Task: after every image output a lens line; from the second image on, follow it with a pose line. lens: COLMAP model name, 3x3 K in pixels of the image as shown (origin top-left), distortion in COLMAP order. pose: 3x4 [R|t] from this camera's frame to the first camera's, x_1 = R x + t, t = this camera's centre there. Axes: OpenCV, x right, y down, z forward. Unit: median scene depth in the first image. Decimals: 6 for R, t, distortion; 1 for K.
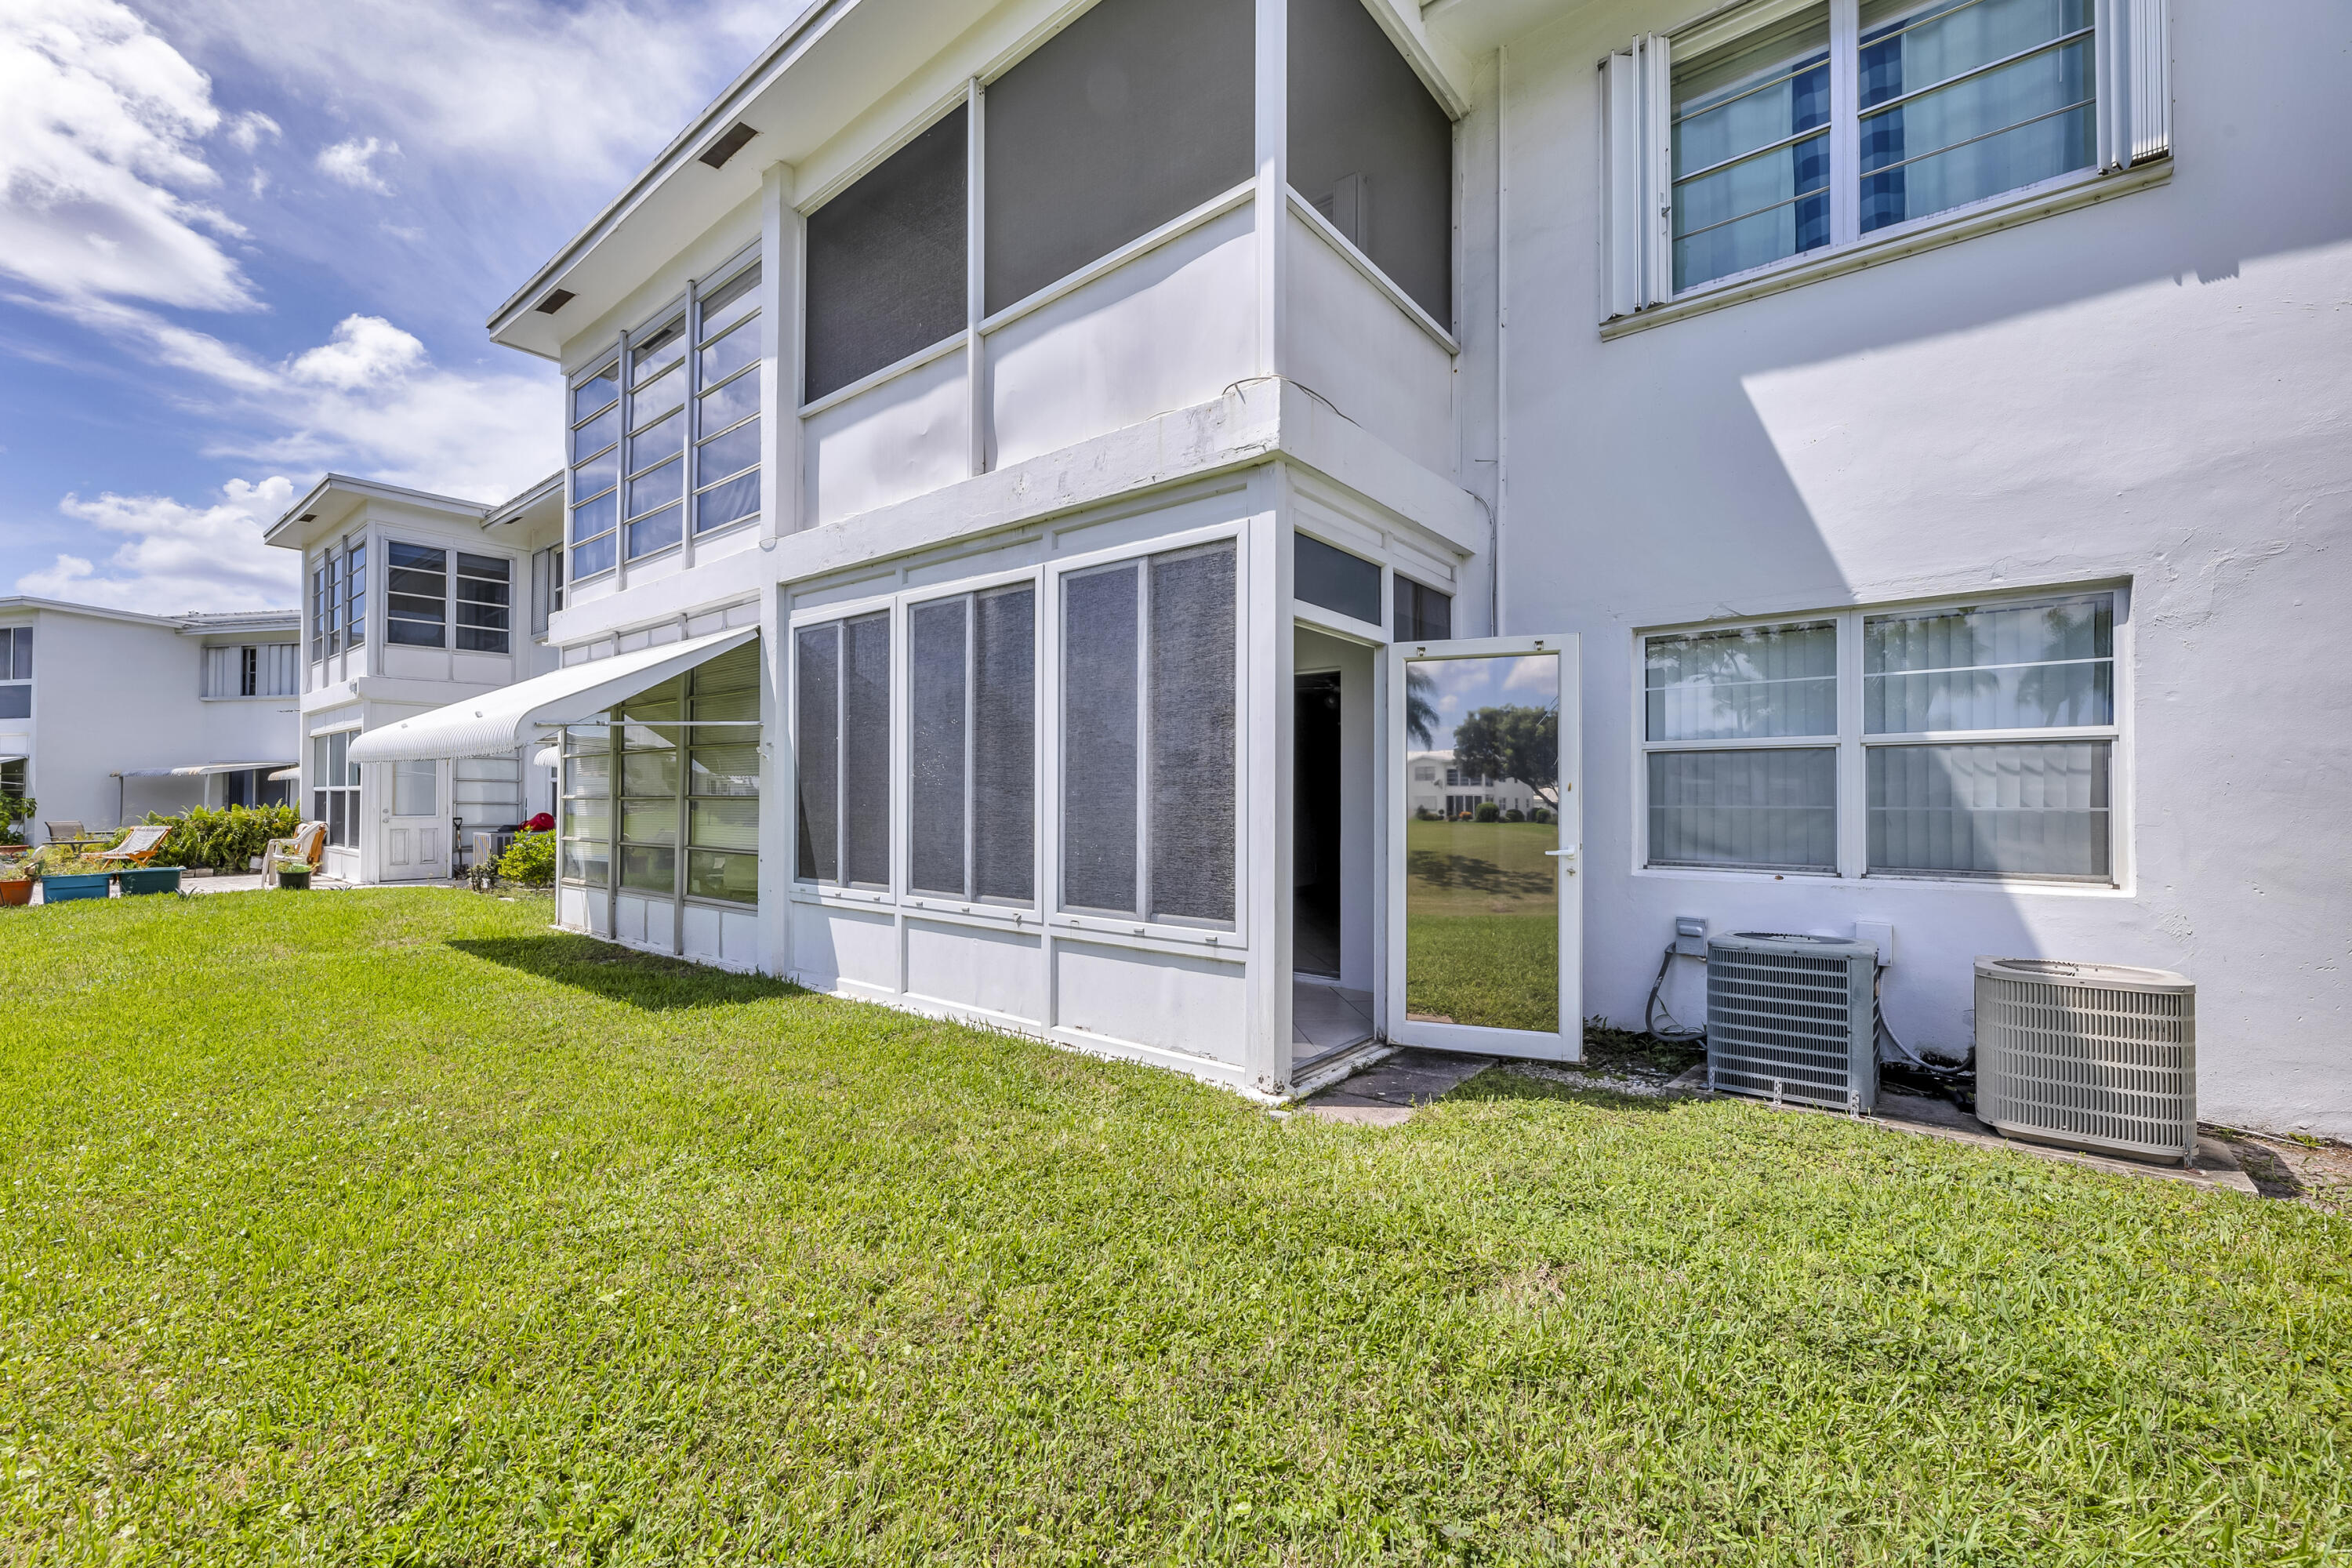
lens RADIAL K [[958.0, 0, 1181.8], [0, 958.0, 791.1], [0, 0, 1]] dist [0.000426, 0.000104]
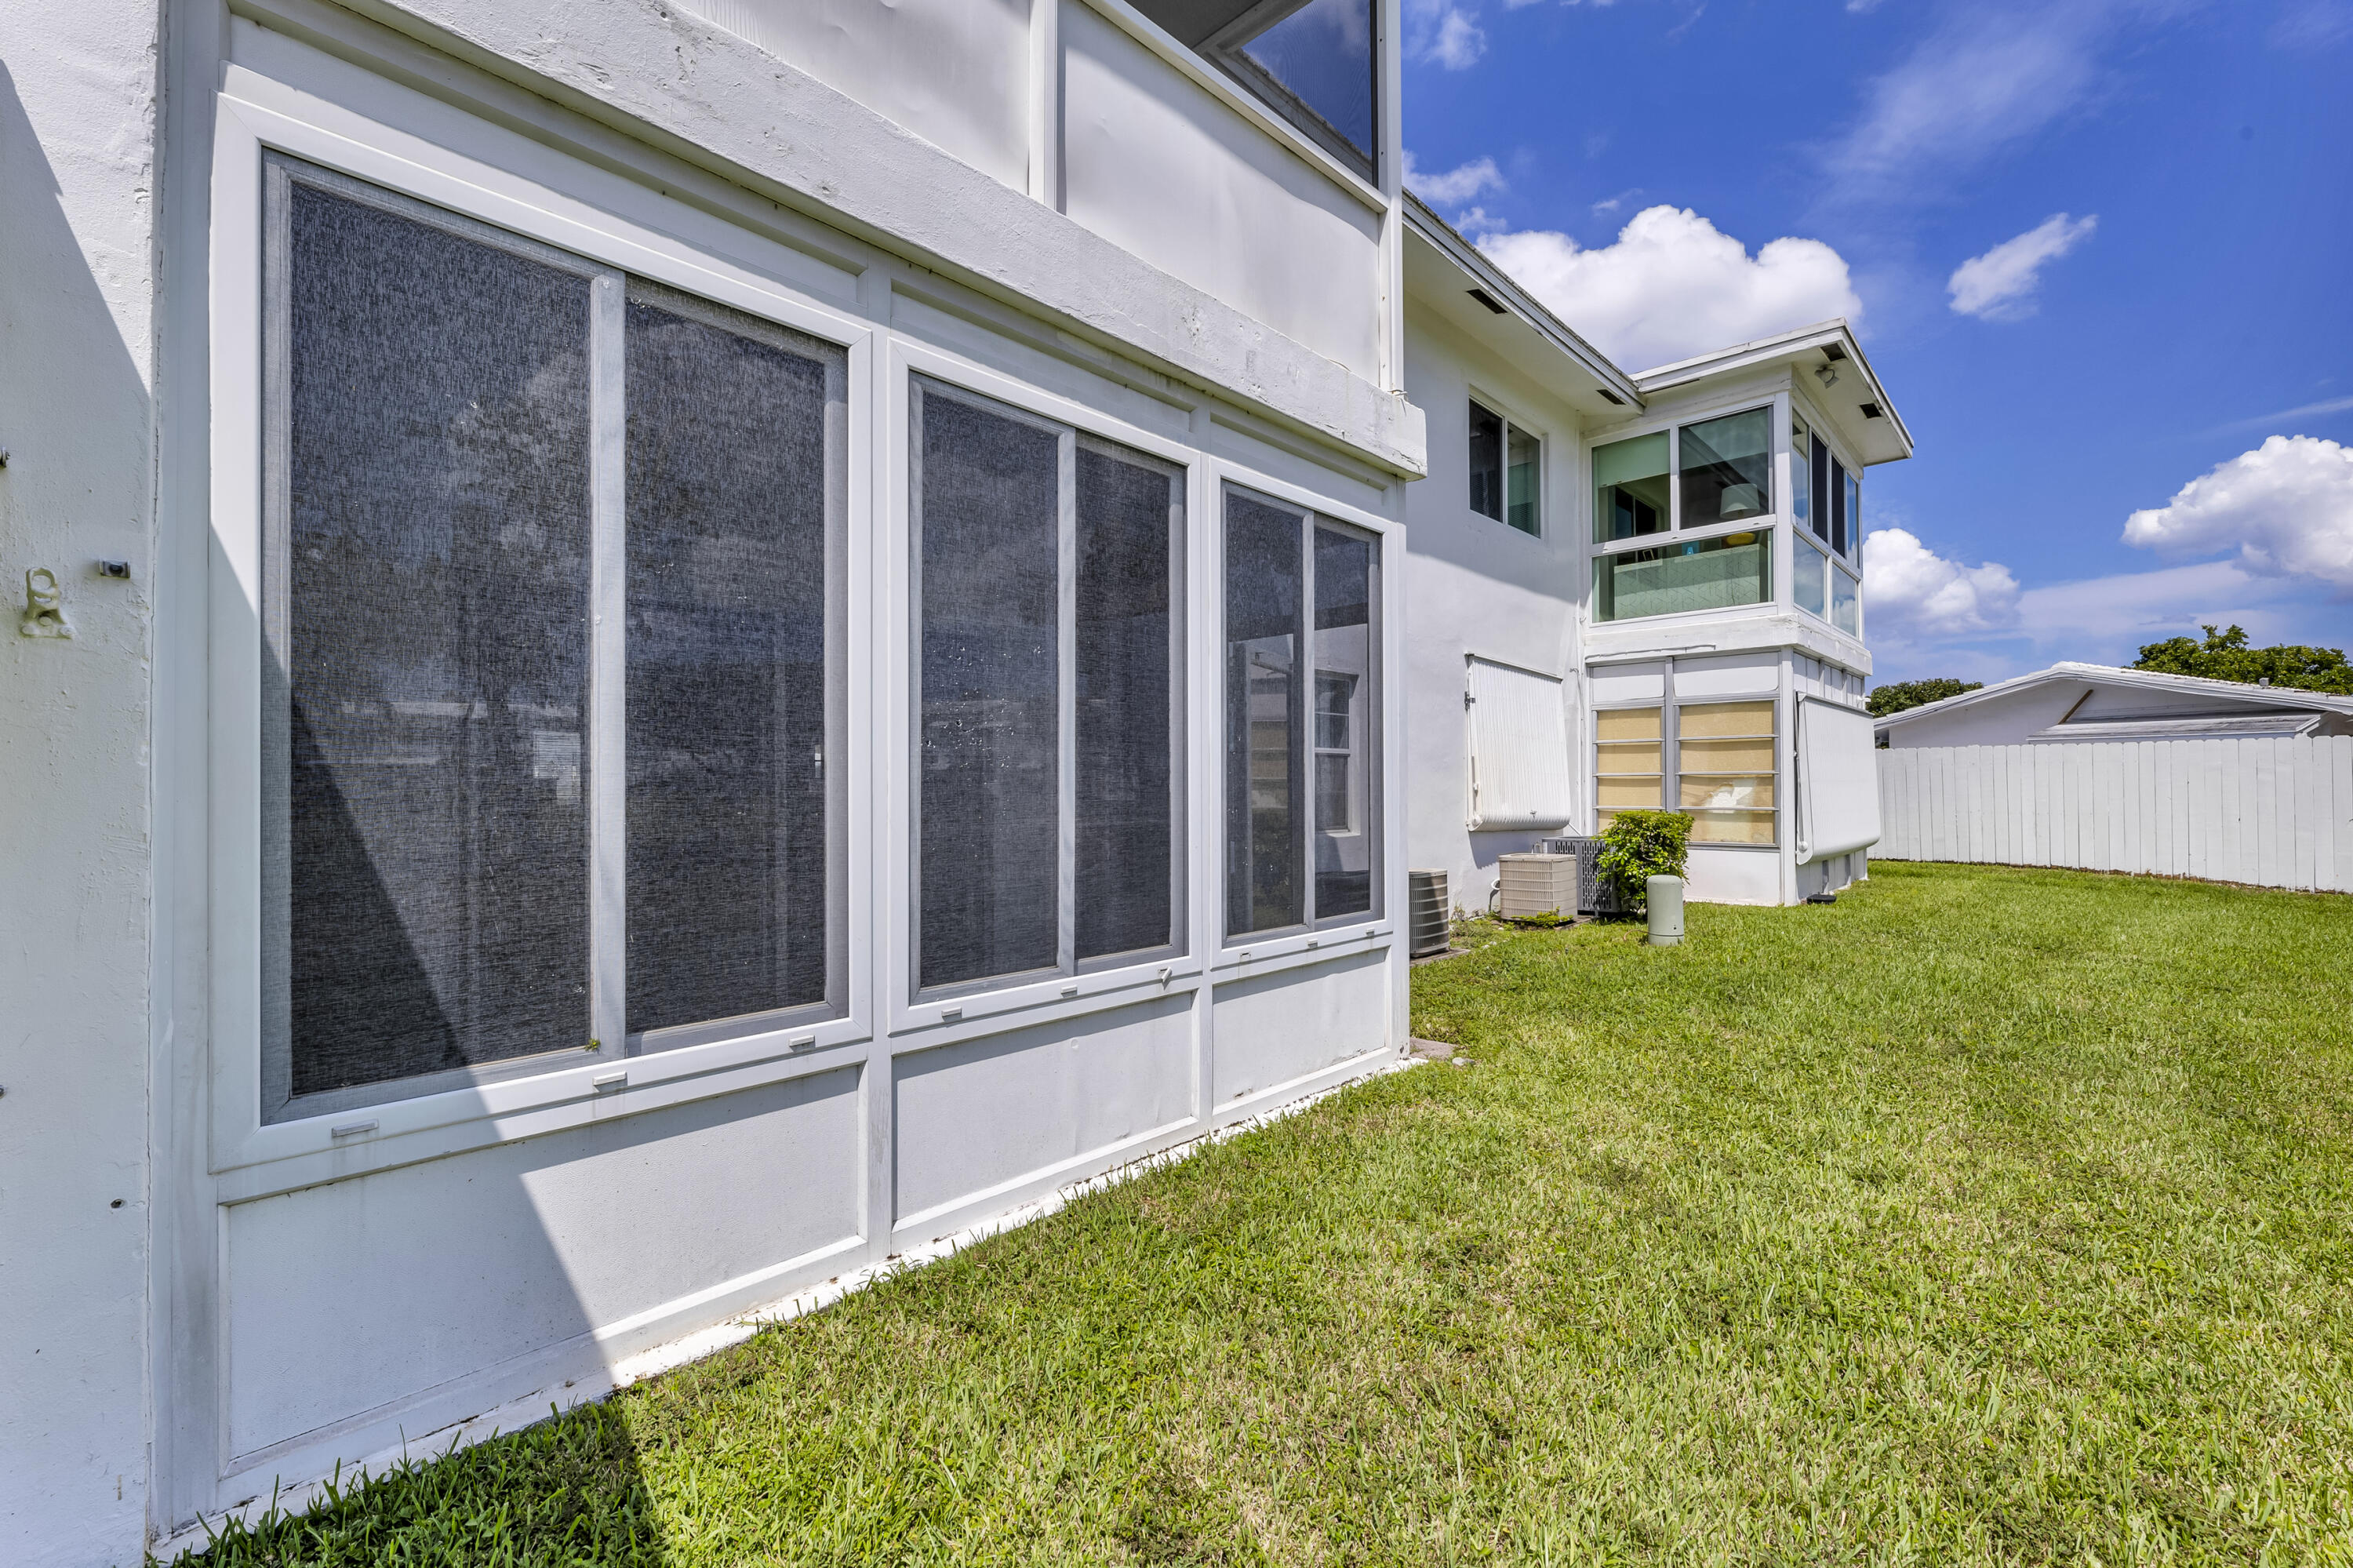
lens RADIAL K [[901.7, 0, 1182.8], [0, 901.7, 778.7], [0, 0, 1]] dist [-0.000981, -0.000068]
pose [[0.122833, 0.002316, 0.992425, -0.733404], [-0.010040, 0.999949, -0.001091, -0.000557], [-0.992377, -0.009830, 0.122850, 0.861252]]
